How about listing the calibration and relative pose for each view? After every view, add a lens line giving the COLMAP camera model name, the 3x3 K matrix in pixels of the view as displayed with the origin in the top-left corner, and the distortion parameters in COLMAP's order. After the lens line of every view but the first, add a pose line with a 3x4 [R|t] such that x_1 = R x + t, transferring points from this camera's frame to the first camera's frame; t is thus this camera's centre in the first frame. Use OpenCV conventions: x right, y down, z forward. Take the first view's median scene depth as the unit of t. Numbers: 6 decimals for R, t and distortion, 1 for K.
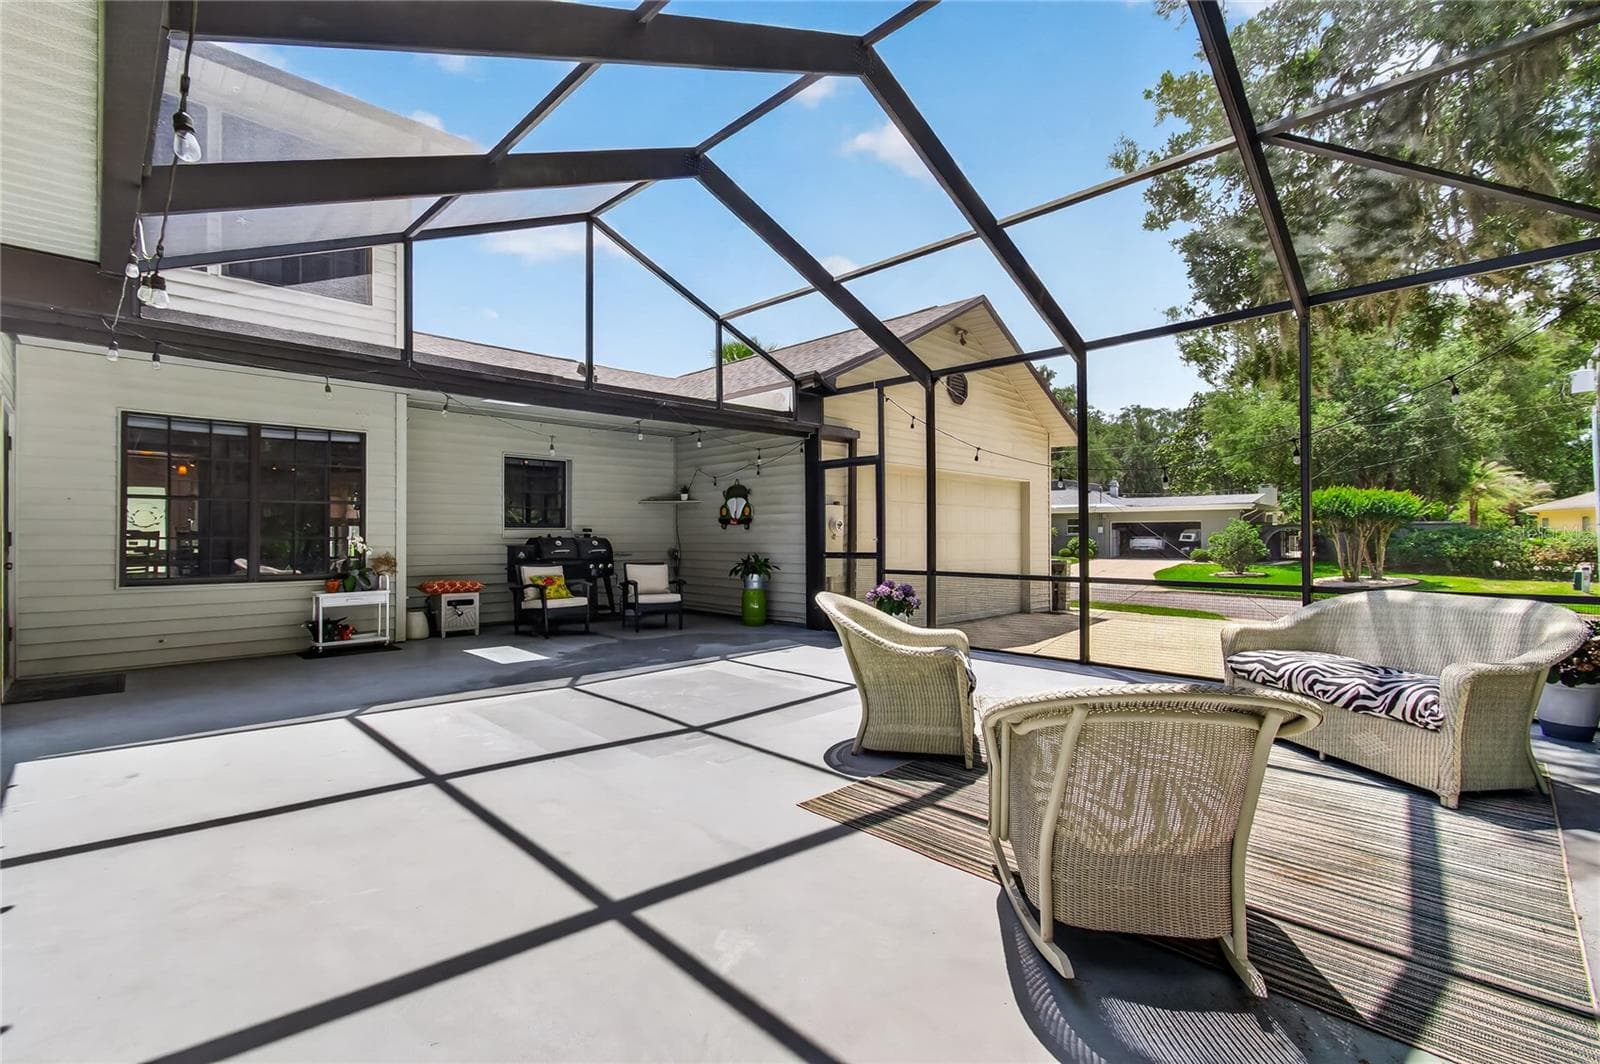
lens RADIAL K [[704.2, 0, 800.0], [0, 704.2, 535.0], [0, 0, 1]] dist [-0.000104, 0.000539]
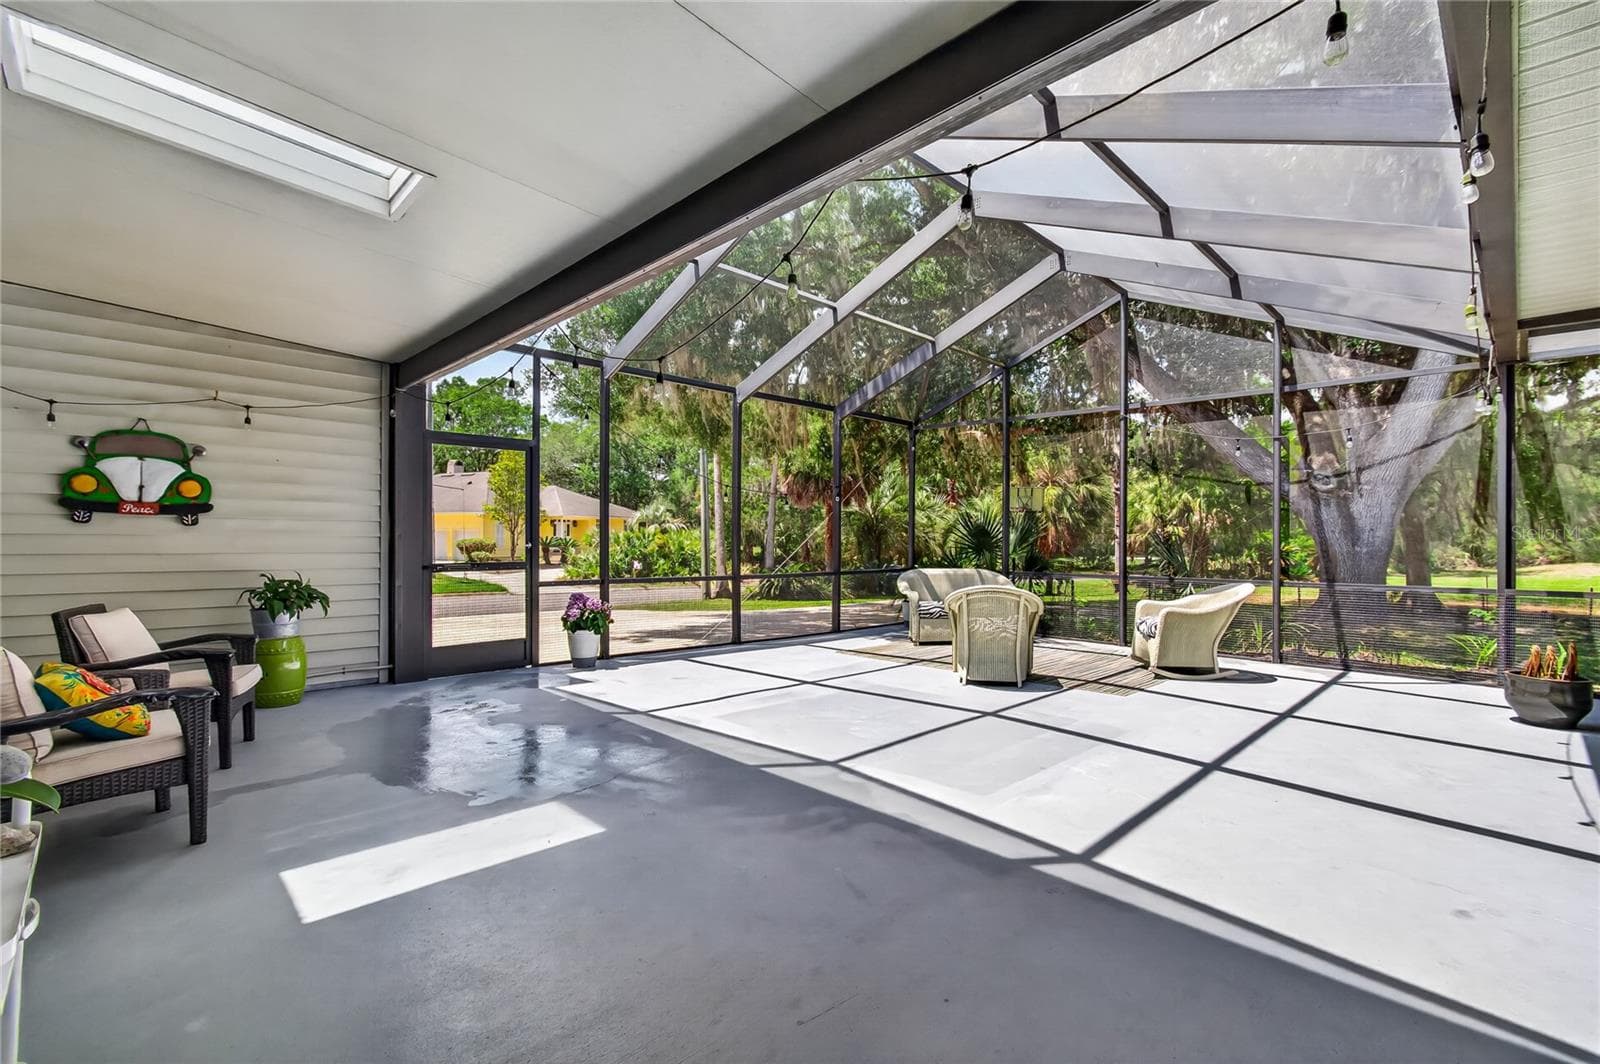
lens RADIAL K [[704.2, 0, 800.1], [0, 704.2, 536.0], [0, 0, 1]] dist [-0.000104, 0.000539]
pose [[0.009408, 0.001829, 0.999954, -0.564638], [-0.011175, 0.999936, -0.001724, -0.004632], [-0.999893, -0.011158, 0.009428, 0.564922]]
